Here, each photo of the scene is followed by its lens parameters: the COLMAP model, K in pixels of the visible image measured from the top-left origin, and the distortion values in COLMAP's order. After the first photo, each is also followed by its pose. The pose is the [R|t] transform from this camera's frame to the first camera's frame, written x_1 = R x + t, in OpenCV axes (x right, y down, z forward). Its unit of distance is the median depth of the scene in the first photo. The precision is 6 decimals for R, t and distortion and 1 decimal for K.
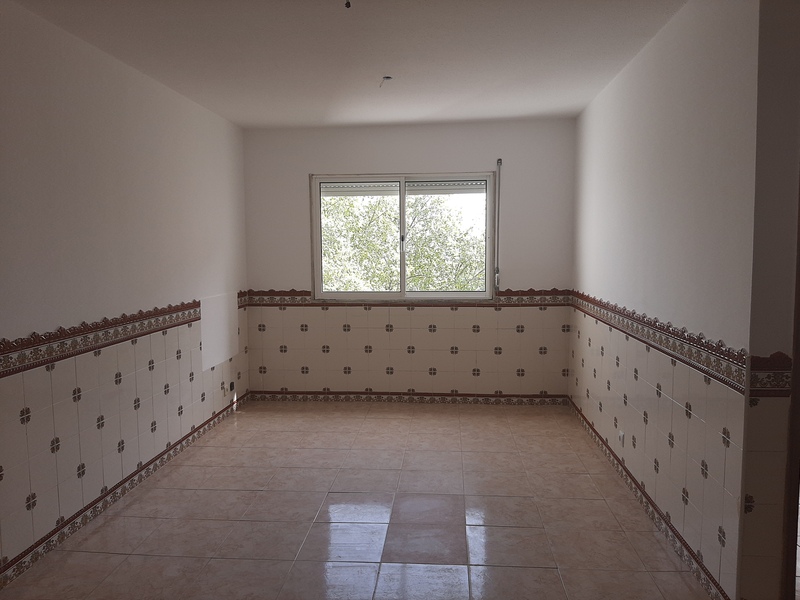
lens RADIAL K [[609.4, 0, 400.0], [0, 609.4, 300.0], [0, 0, 1]] dist [0.048581, -0.128331]
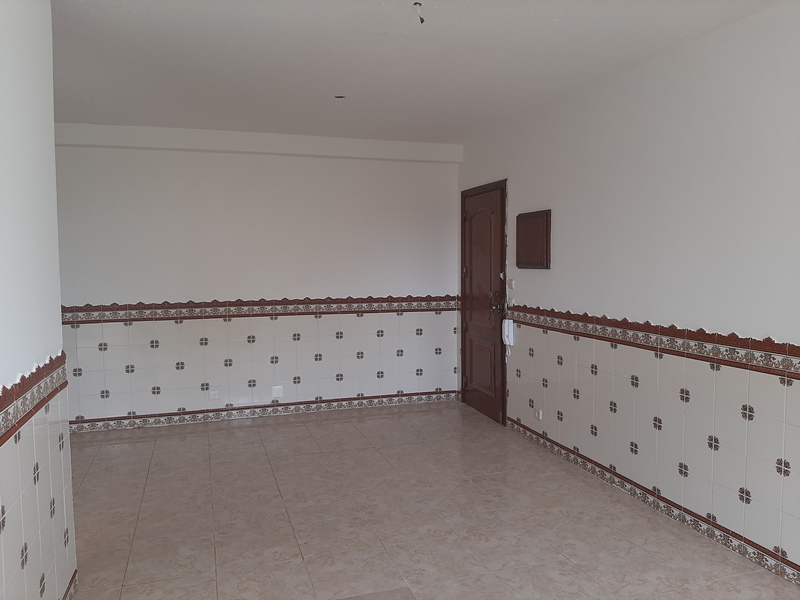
lens RADIAL K [[609.4, 0, 400.0], [0, 609.4, 300.0], [0, 0, 1]] dist [0.048581, -0.128331]
pose [[-0.921279, 0.093762, -0.377430, 0.271918], [0.033302, 0.985957, 0.163647, -0.184551], [0.387473, 0.138195, -0.911464, 1.764448]]
